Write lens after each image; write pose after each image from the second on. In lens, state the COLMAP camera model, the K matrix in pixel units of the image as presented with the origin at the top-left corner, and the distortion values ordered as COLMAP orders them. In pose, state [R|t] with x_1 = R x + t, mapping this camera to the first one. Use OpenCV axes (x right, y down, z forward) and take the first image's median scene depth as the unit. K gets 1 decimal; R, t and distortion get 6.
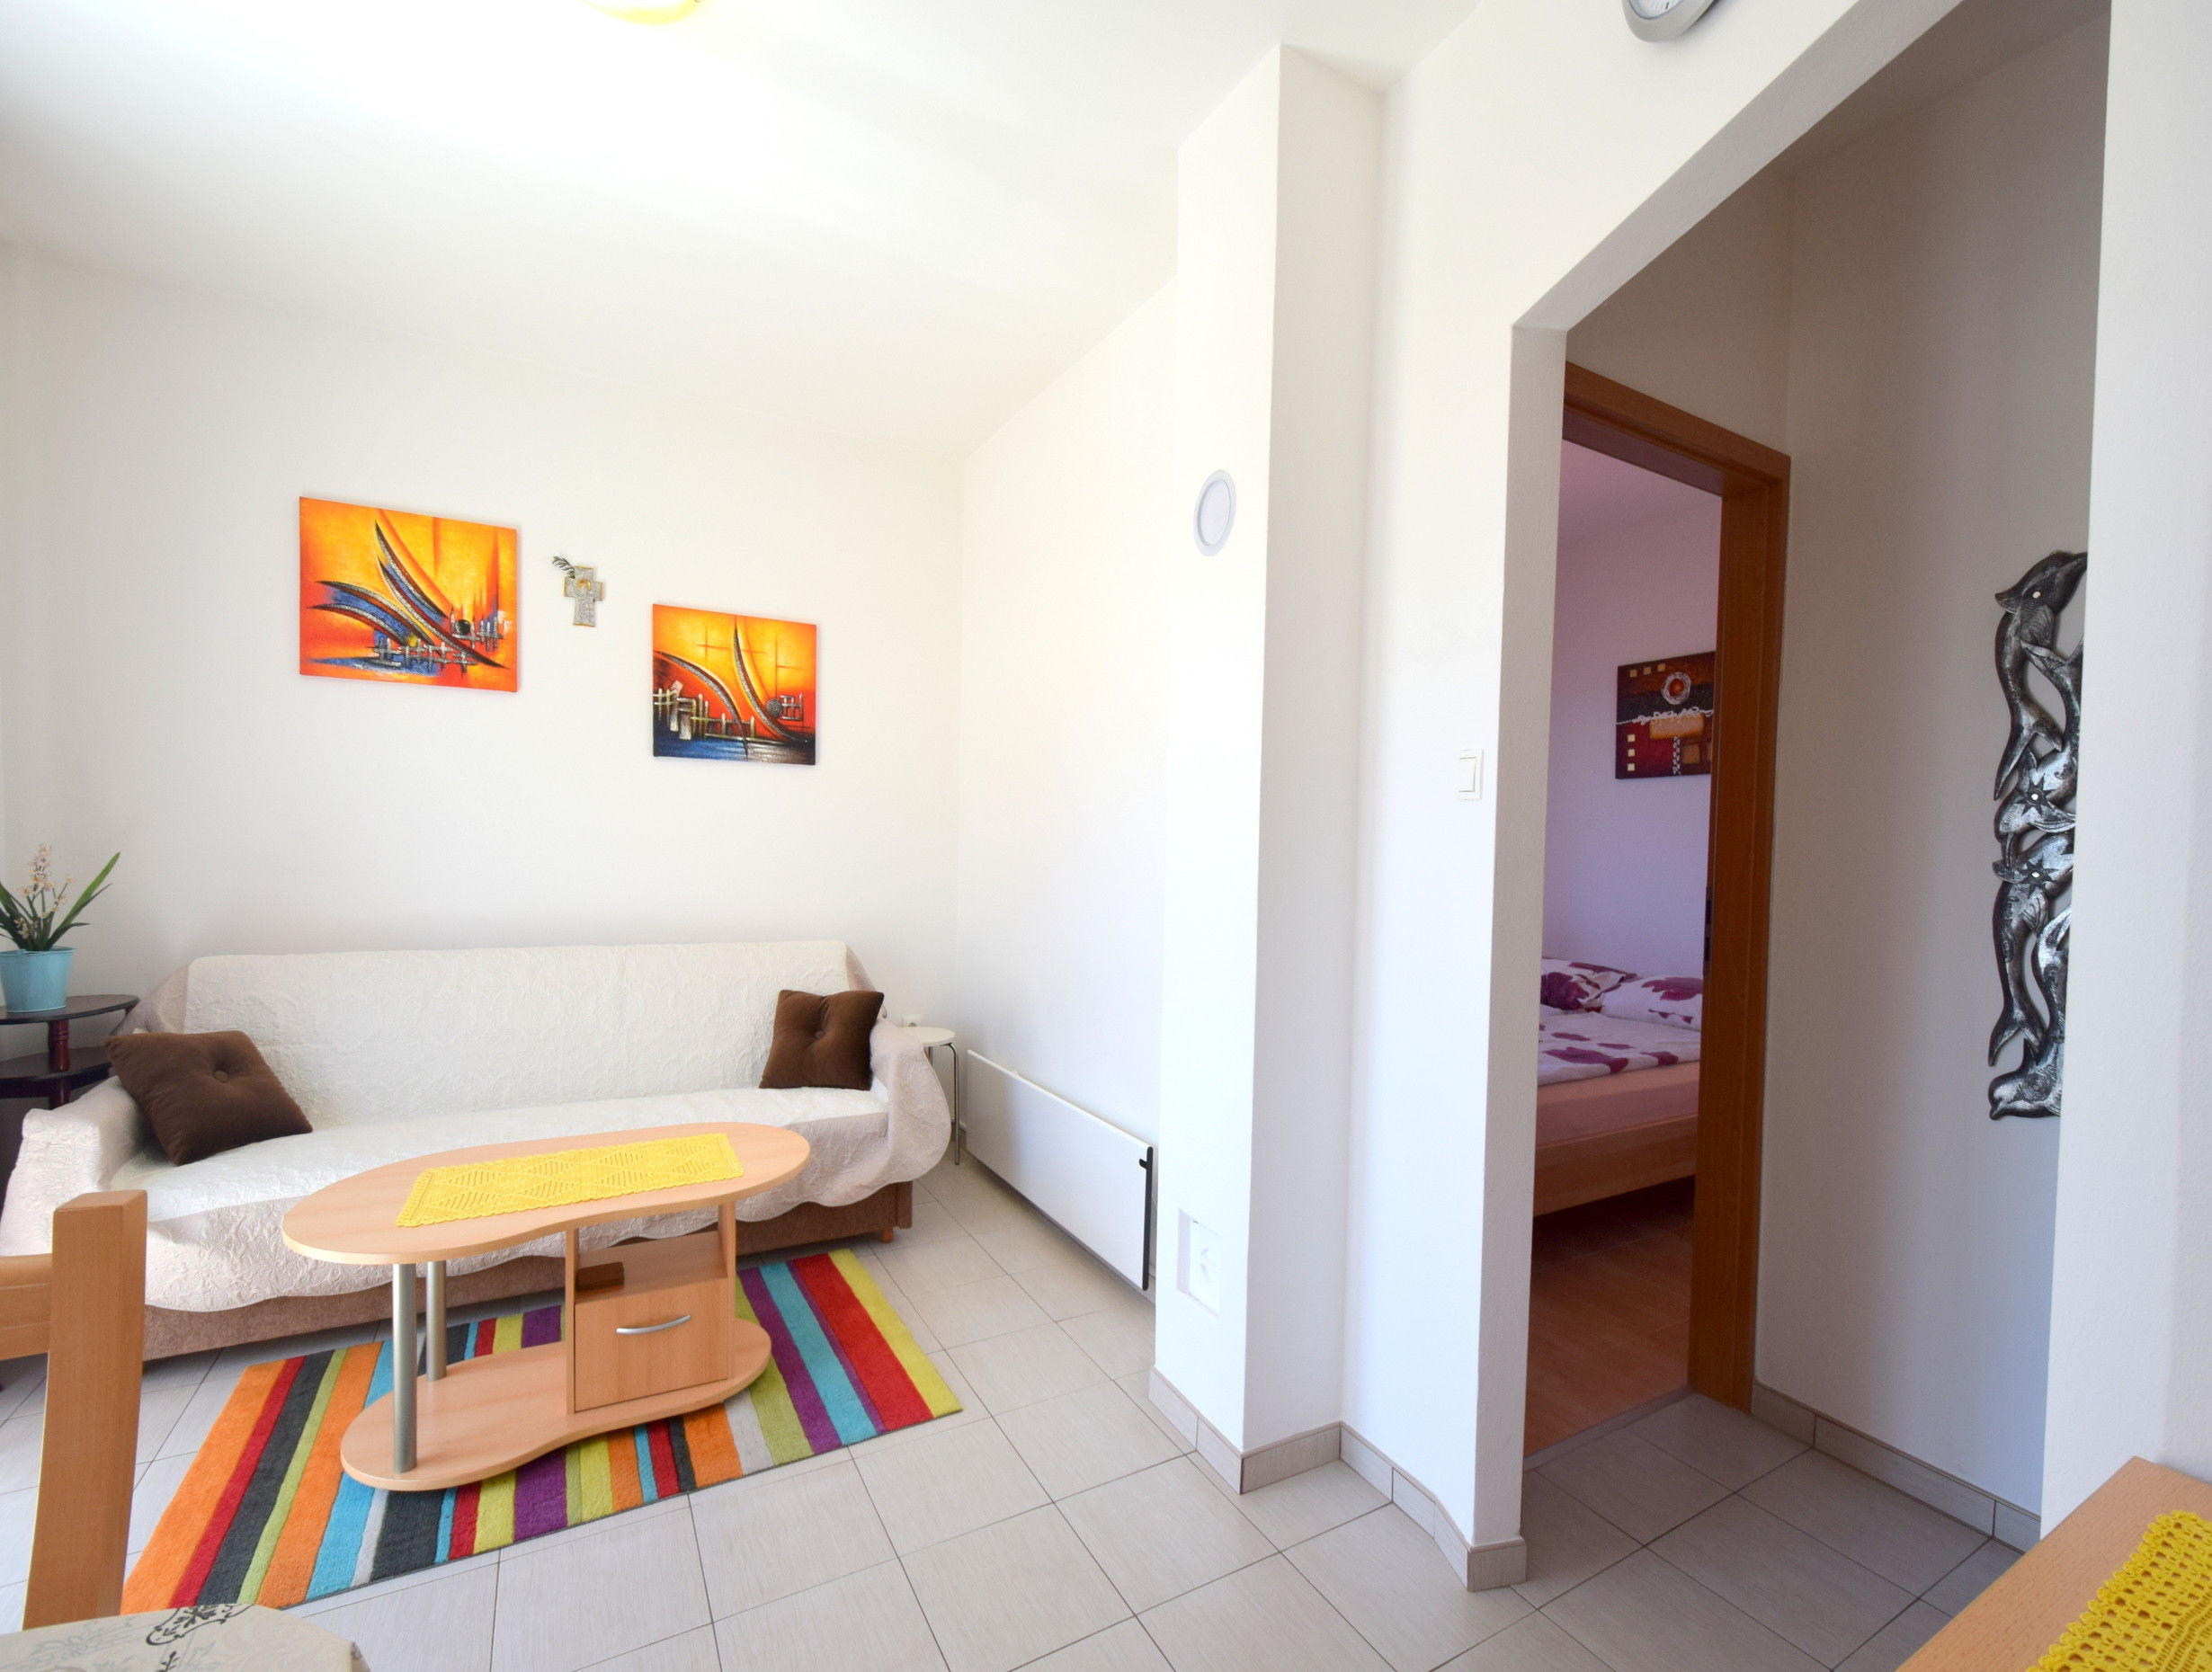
lens RADIAL K [[956.0, 0, 1117.9], [0, 956.0, 878.4], [0, 0, 1]] dist [0.000714, -0.003681]
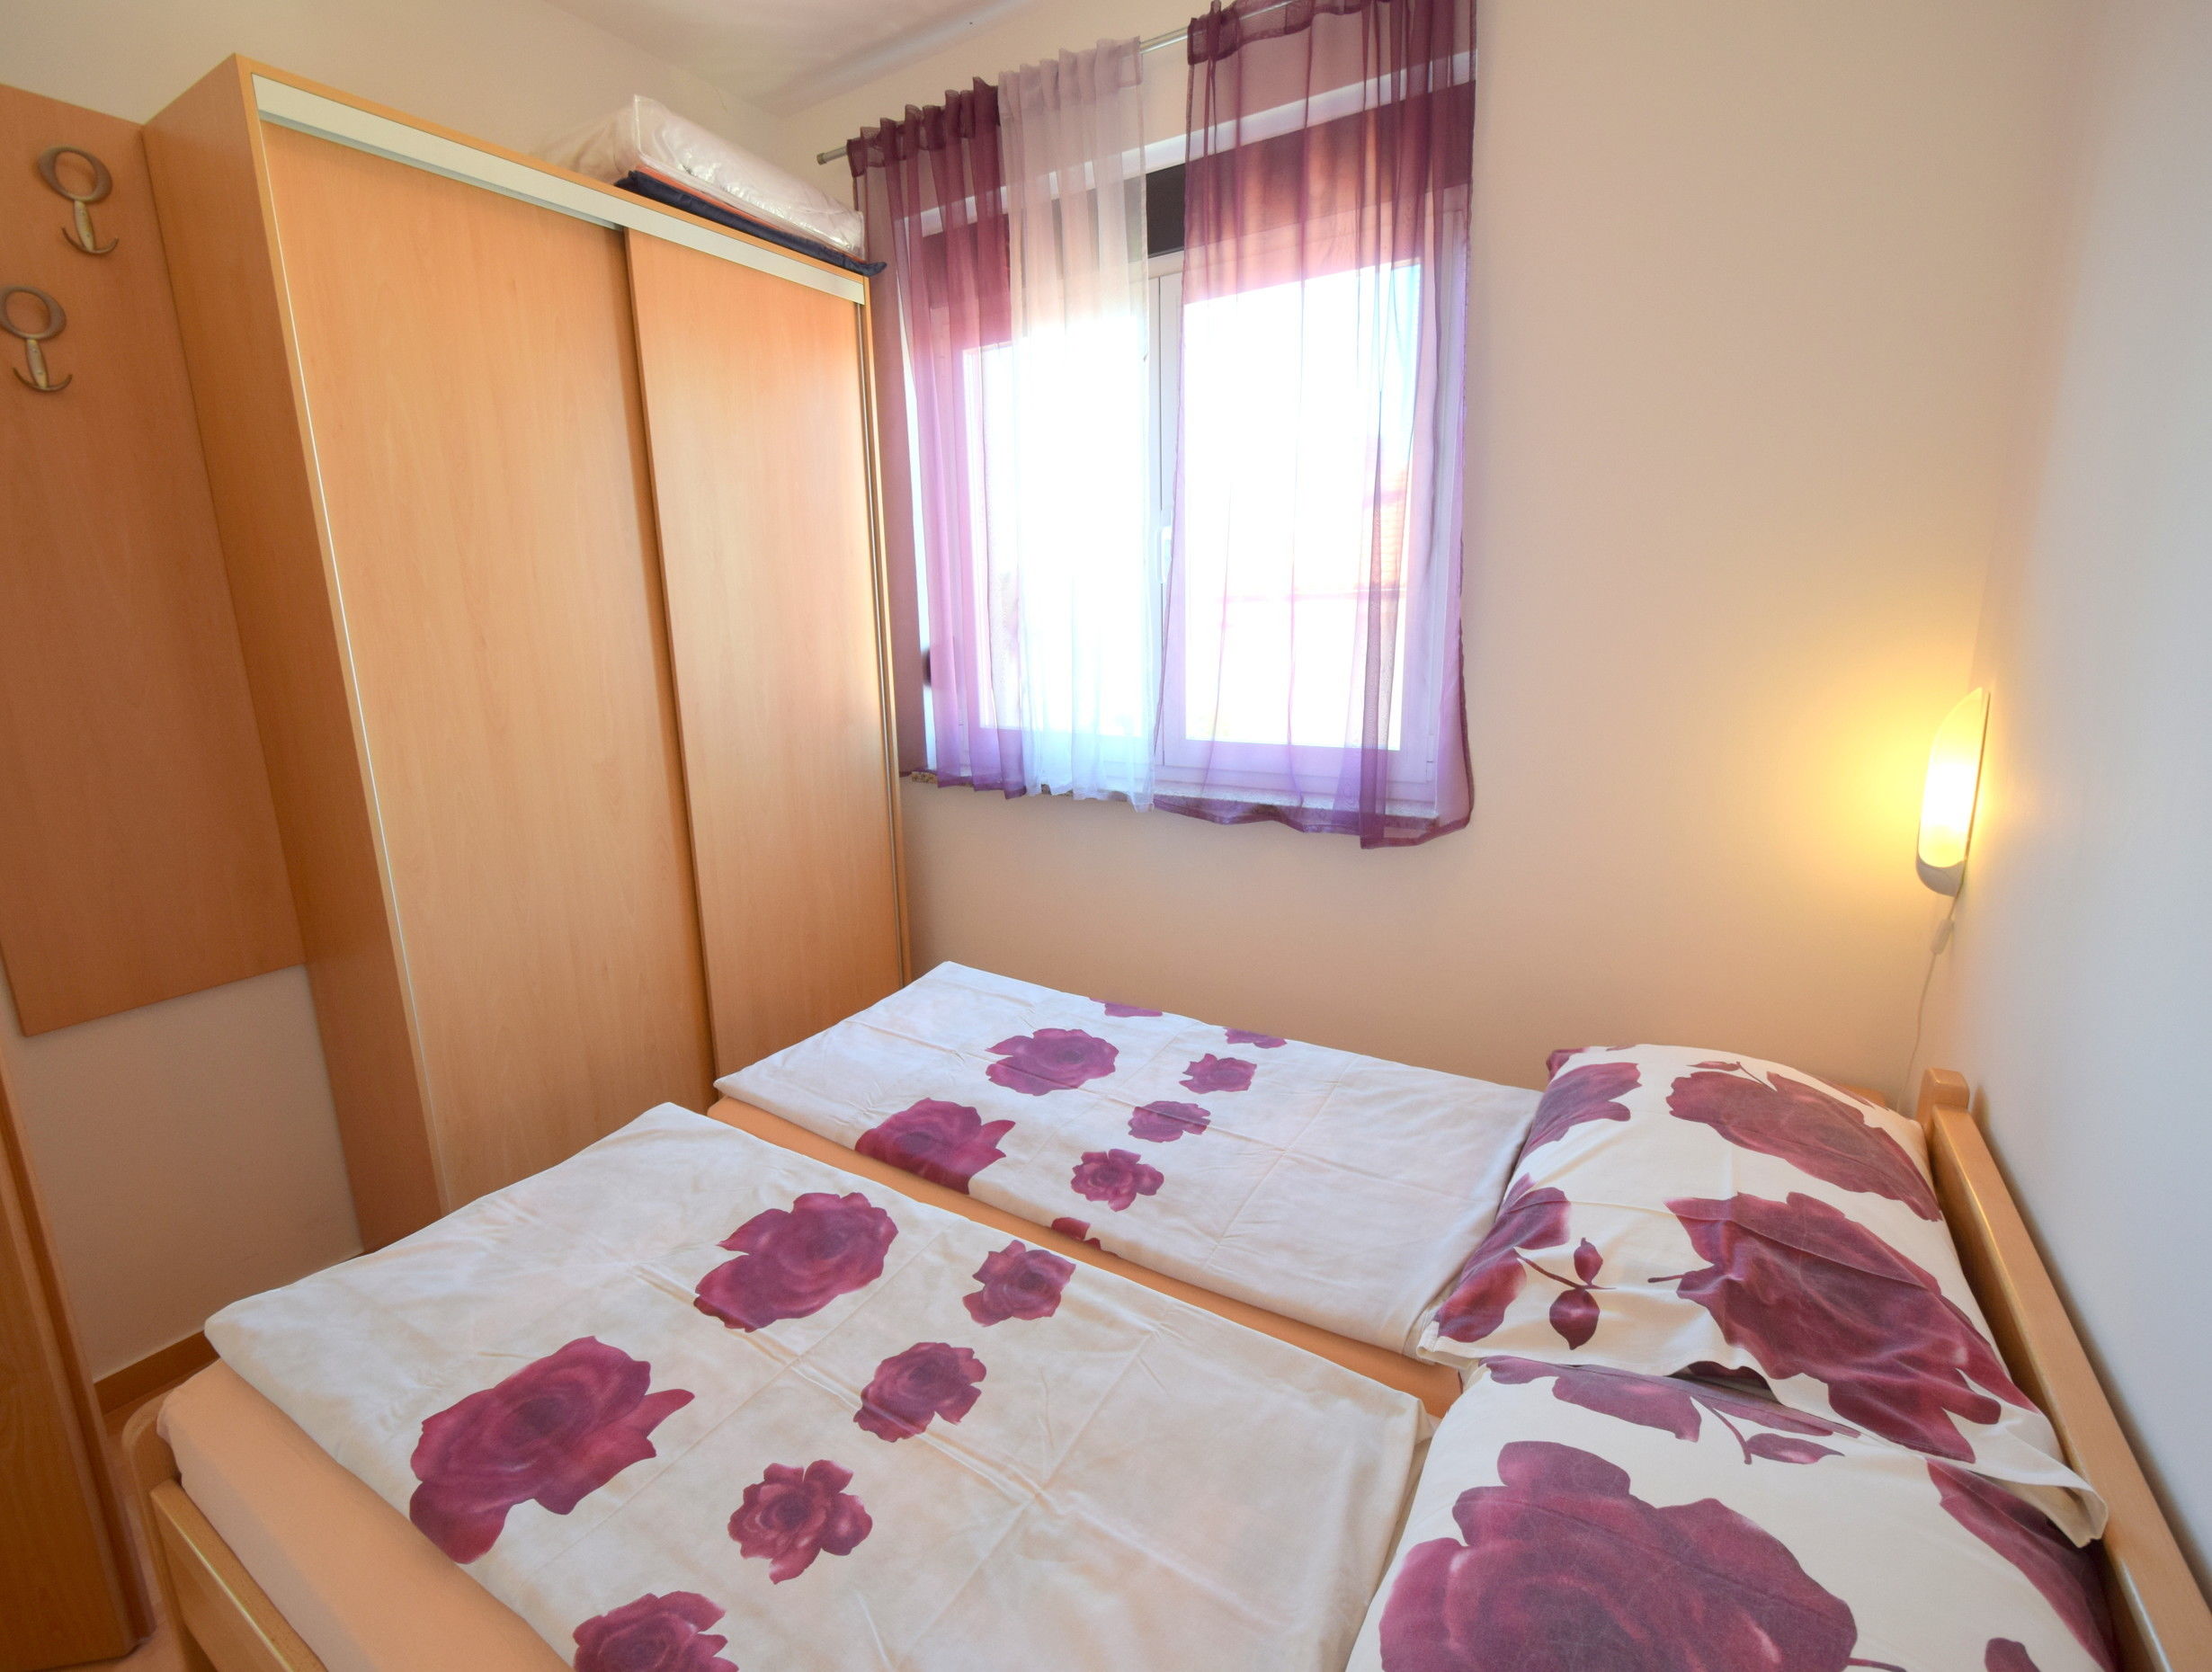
lens RADIAL K [[954.2, 0, 1114.8], [0, 954.2, 830.3], [0, 0, 1]] dist [0.002543, -0.000459]
pose [[0.476633, 0.173262, -0.861859, 0.816072], [-0.008943, 0.981290, 0.192326, -0.068510], [0.879057, -0.083961, 0.469265, 1.039846]]
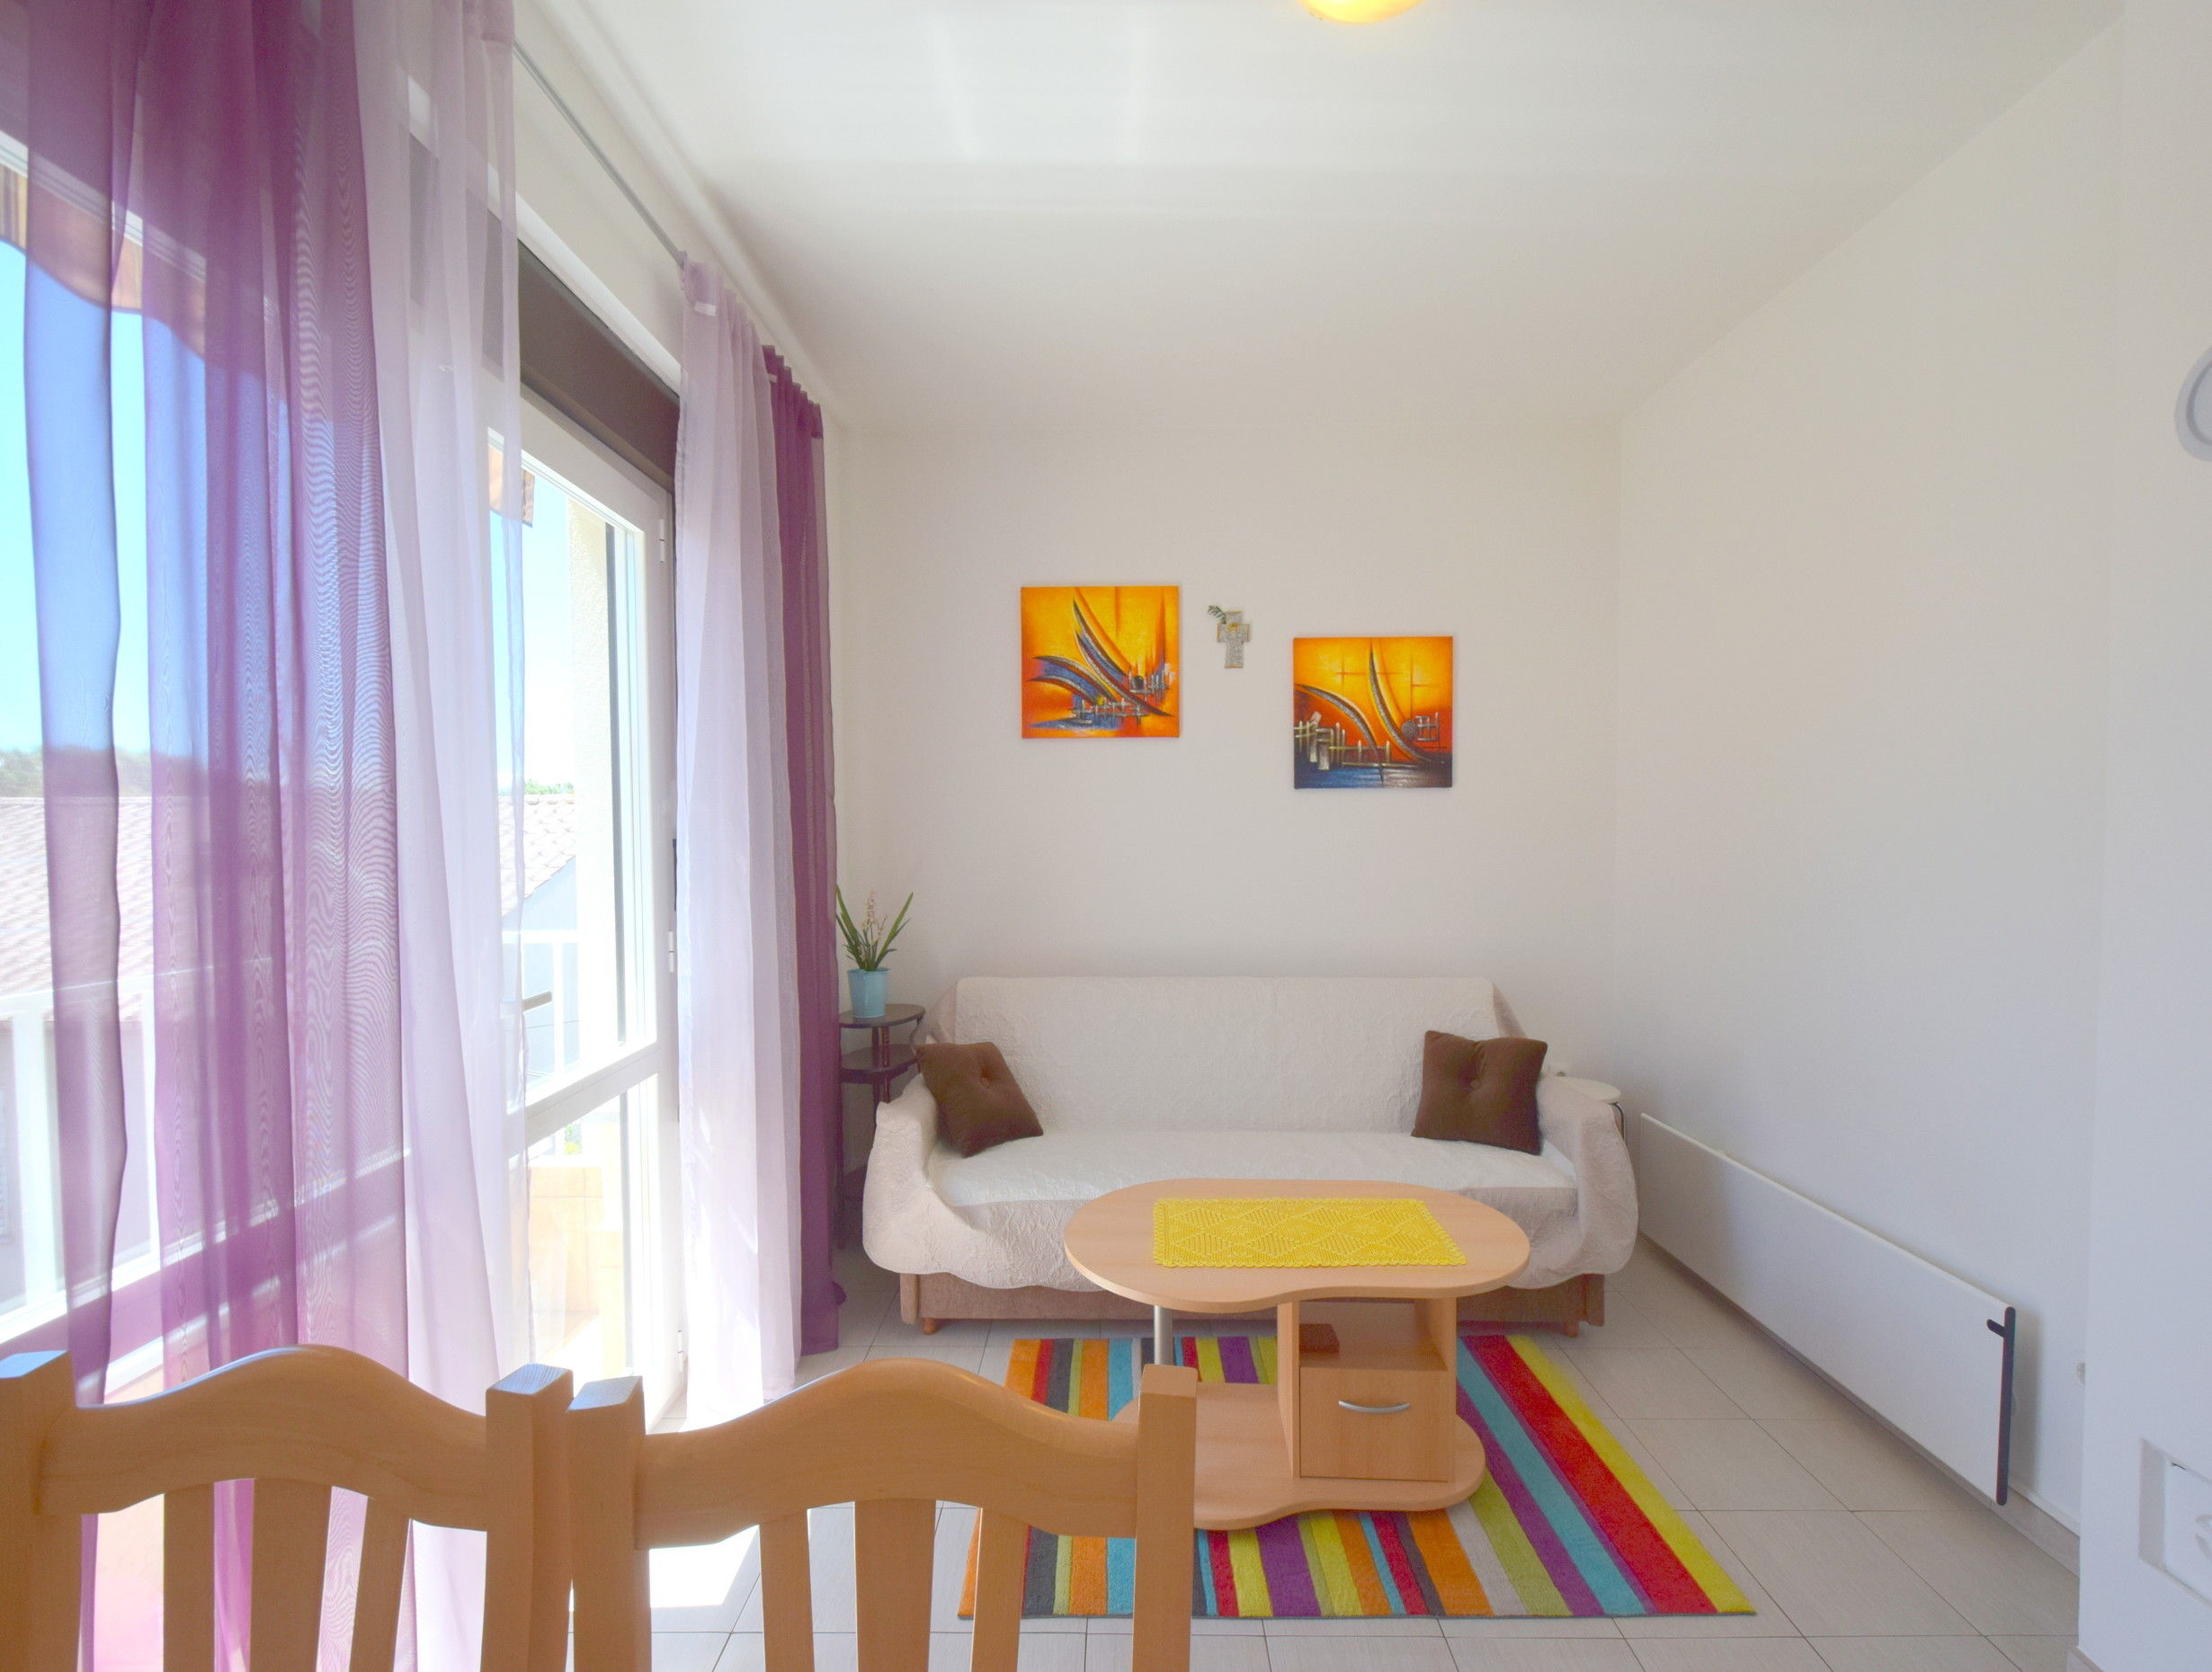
lens RADIAL K [[956.0, 0, 1117.9], [0, 956.0, 878.4], [0, 0, 1]] dist [0.000714, -0.003681]
pose [[0.862128, -0.006257, -0.506653, -0.147048], [0.006117, 0.999979, -0.001940, -0.035133], [0.506654, -0.001427, 0.862148, 0.039218]]
